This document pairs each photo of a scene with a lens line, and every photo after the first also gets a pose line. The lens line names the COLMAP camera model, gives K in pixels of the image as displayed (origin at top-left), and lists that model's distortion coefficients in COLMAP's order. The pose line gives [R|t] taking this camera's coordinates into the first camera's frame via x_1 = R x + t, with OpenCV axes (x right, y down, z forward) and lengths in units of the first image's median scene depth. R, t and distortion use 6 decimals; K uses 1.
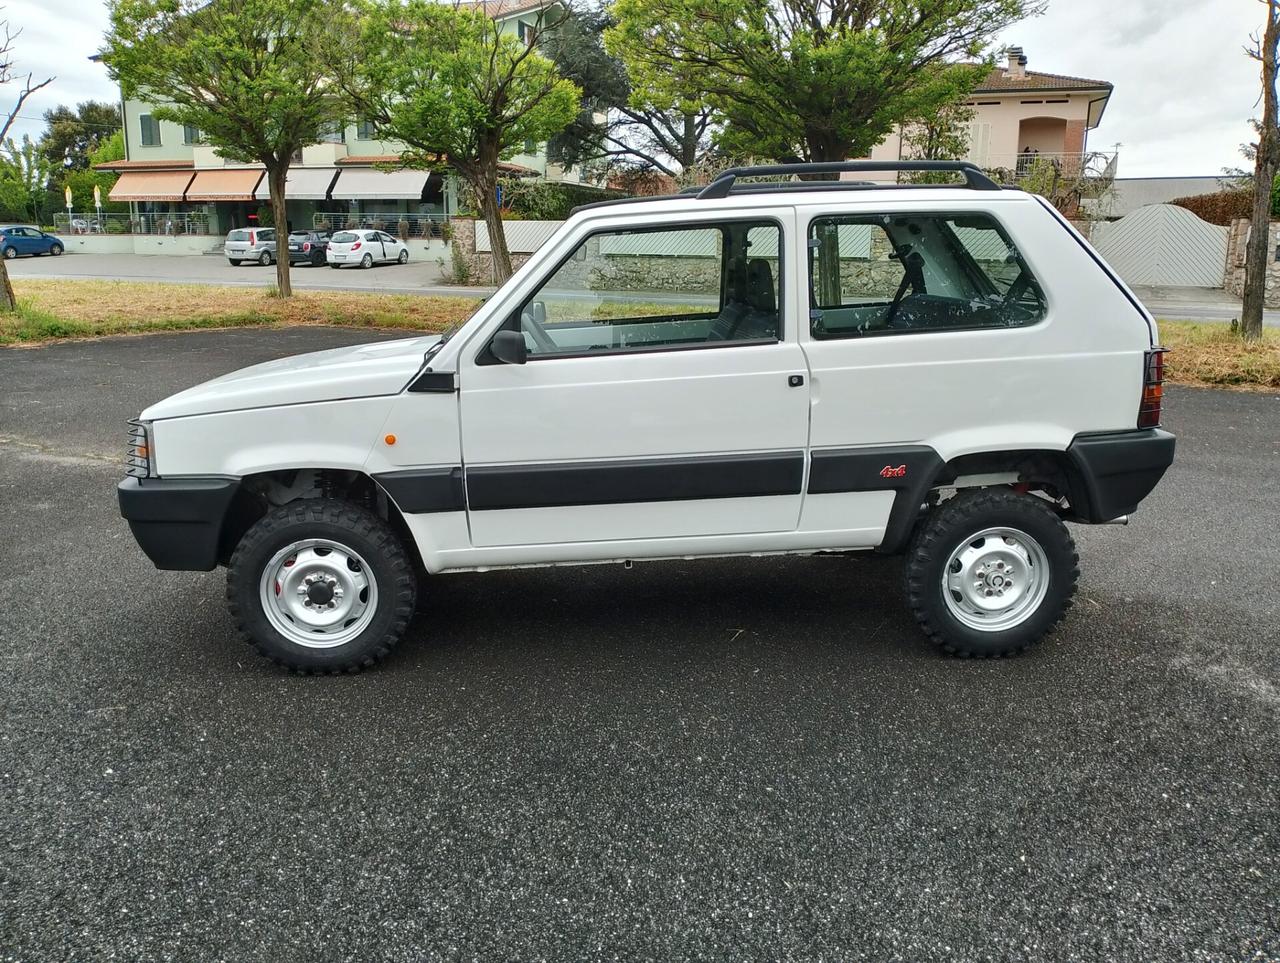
lens RADIAL K [[1018.0, 0, 643.0], [0, 1018.0, 479.9], [0, 0, 1]] dist [0.047173, -0.101051]
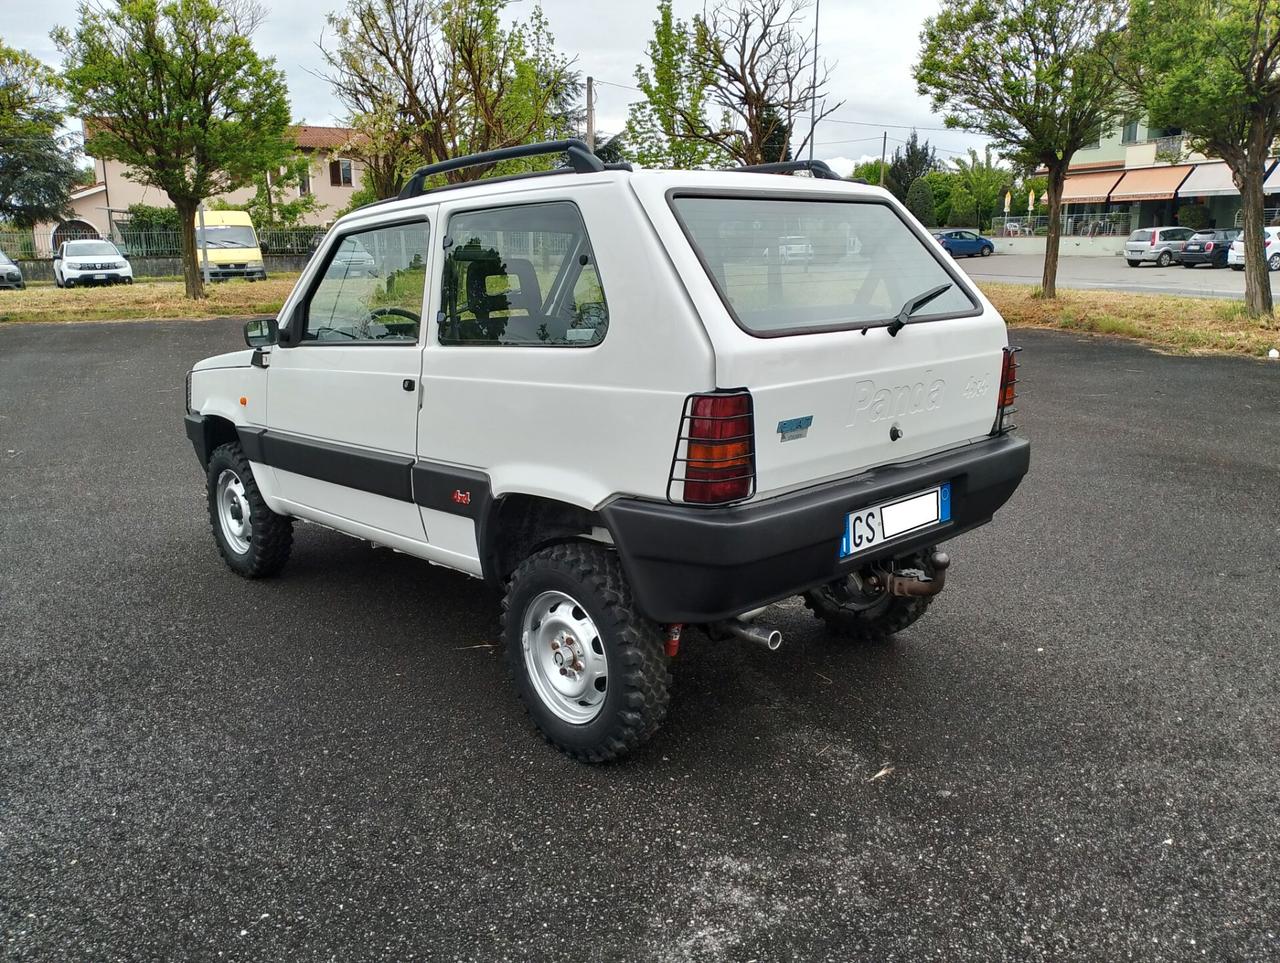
lens RADIAL K [[1018.0, 0, 643.0], [0, 1018.0, 479.9], [0, 0, 1]] dist [0.047173, -0.101051]
pose [[0.625094, 0.161887, -0.763577, 0.992666], [-0.162513, 0.983811, 0.075539, -0.112893], [0.763444, 0.076872, 0.641283, 0.532511]]
